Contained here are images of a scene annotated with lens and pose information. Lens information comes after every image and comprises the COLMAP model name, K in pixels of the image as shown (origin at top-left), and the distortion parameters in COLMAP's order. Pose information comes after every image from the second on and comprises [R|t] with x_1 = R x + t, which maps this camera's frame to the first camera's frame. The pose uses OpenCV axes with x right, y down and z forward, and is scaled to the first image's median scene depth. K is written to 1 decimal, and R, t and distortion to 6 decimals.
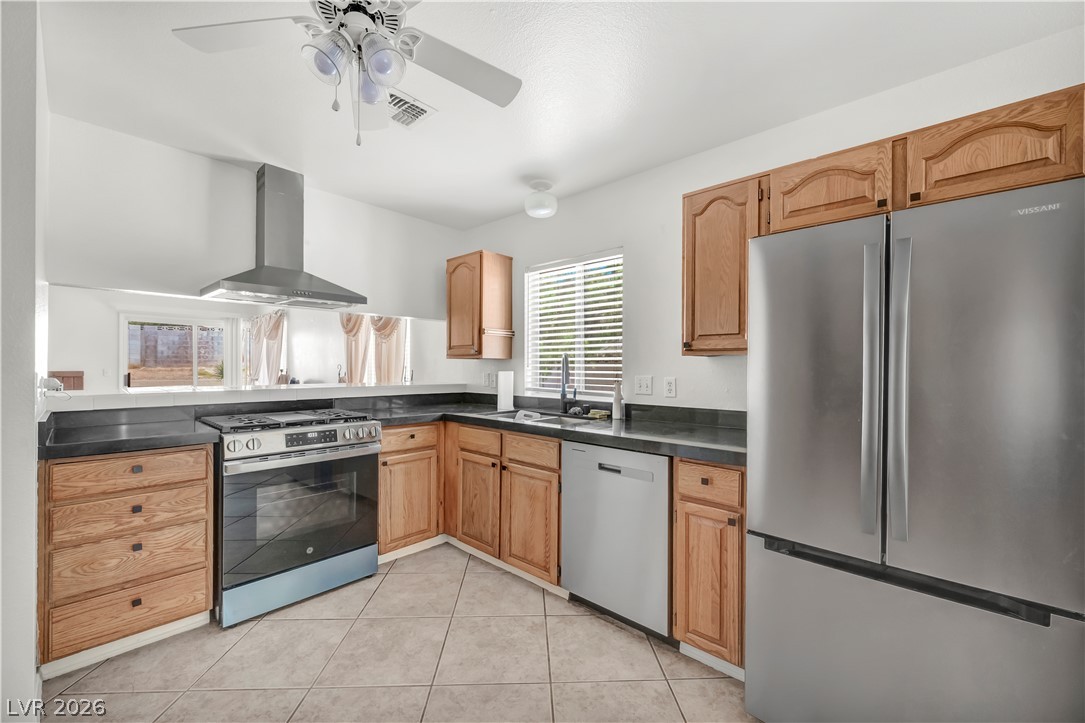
lens RADIAL K [[431.1, 0, 536.8], [0, 431.1, 369.4], [0, 0, 1]] dist [0.000826, -0.000346]
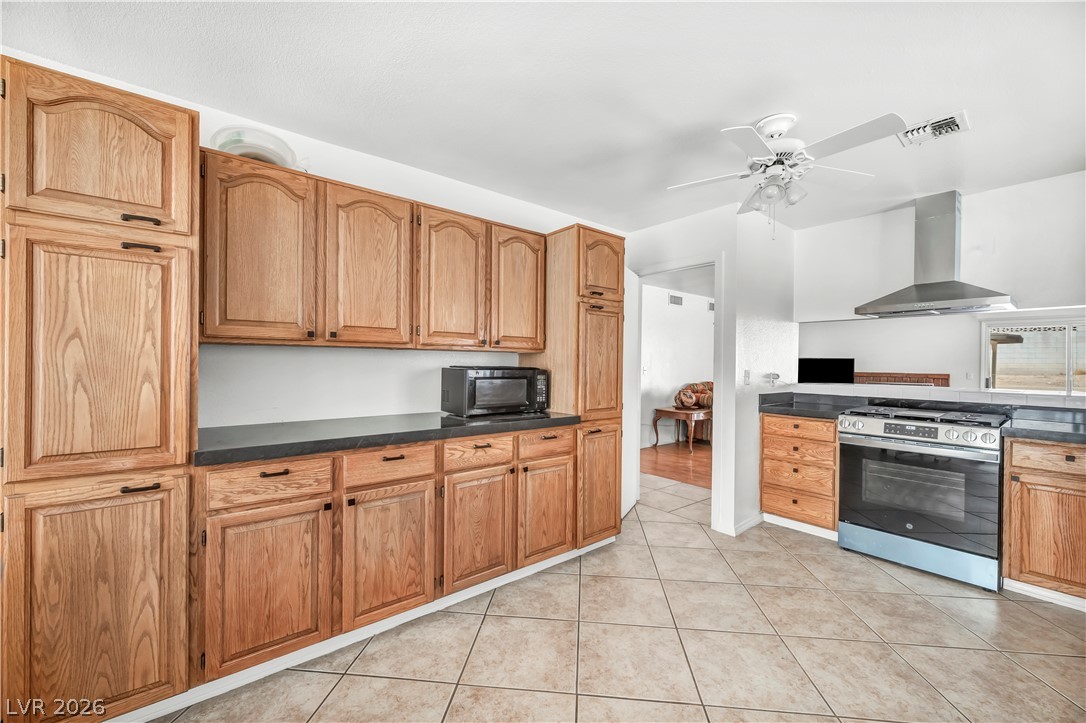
lens RADIAL K [[431.5, 0, 547.3], [0, 431.5, 362.8], [0, 0, 1]] dist [0.000826, -0.000346]
pose [[-0.124797, -0.007077, -0.992157, 0.915410], [-0.019145, 0.999806, -0.004723, -0.001104], [0.991998, 0.018406, -0.124908, 0.195265]]
